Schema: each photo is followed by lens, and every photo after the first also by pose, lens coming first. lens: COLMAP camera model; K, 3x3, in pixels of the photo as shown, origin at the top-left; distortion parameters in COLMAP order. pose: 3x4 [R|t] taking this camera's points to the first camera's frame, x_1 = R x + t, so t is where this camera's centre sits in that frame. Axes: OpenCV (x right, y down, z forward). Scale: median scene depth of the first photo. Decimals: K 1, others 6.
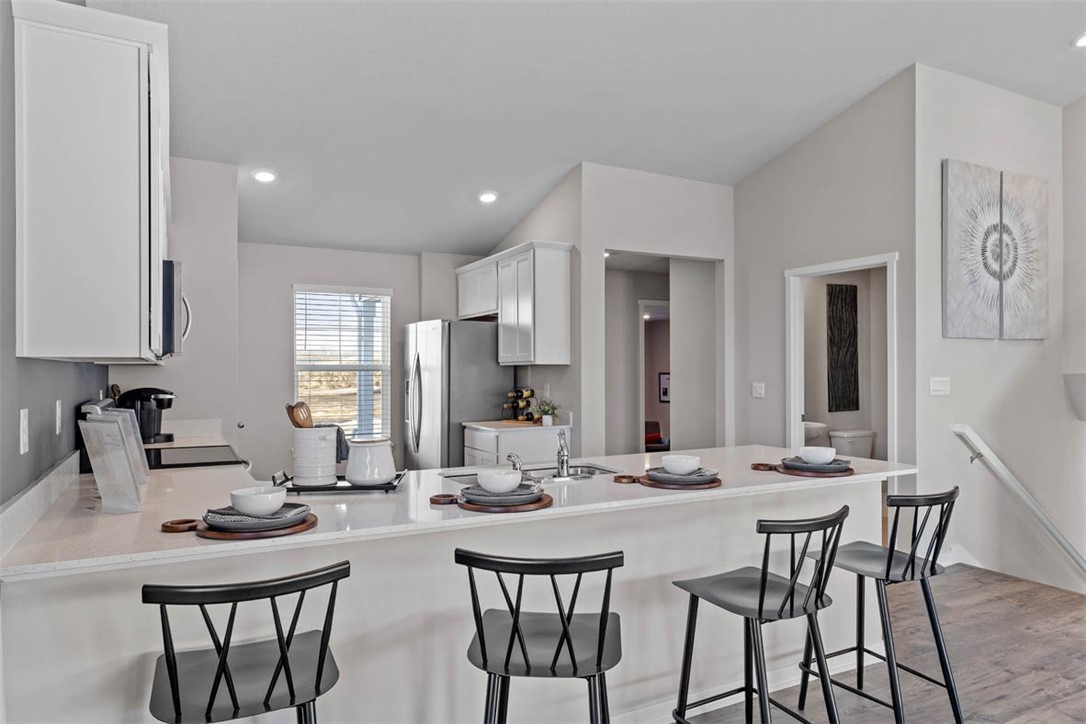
lens RADIAL K [[683.3, 0, 544.8], [0, 683.3, 371.5], [0, 0, 1]] dist [-0.005104, -0.000628]
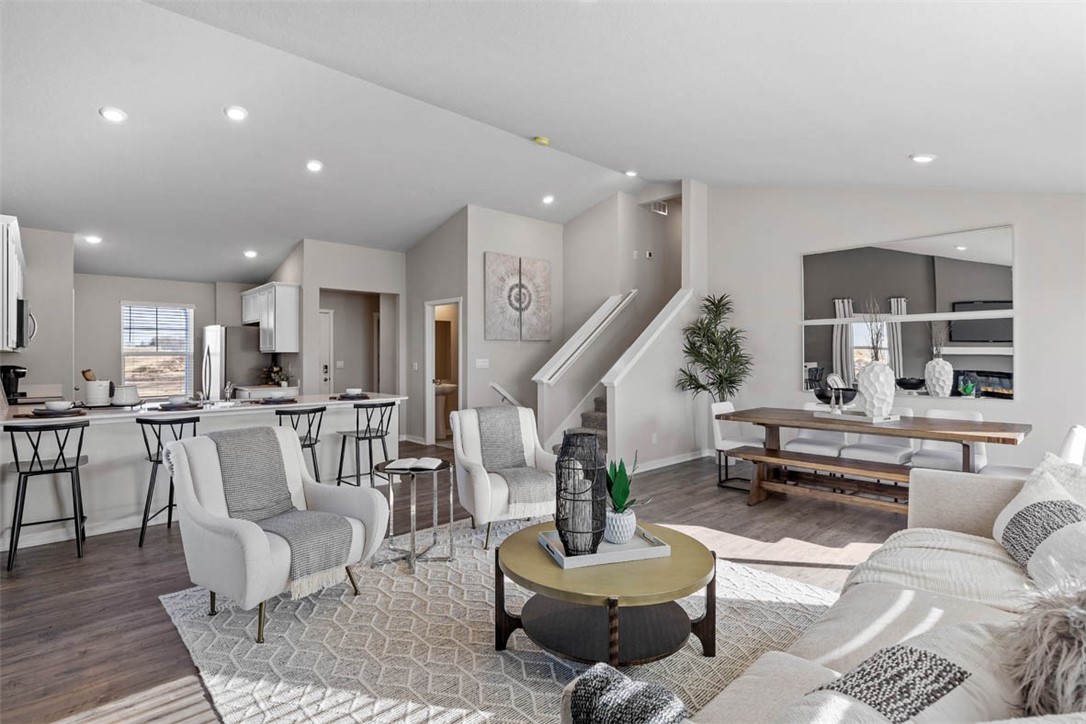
lens RADIAL K [[531.2, 0, 538.6], [0, 531.2, 356.5], [0, 0, 1]] dist [-0.004847, -0.001580]
pose [[0.967154, 0.001250, 0.254187, 0.314270], [-0.001288, 0.999999, -0.000018, 0.000162], [-0.254187, -0.000310, 0.967155, -0.529045]]
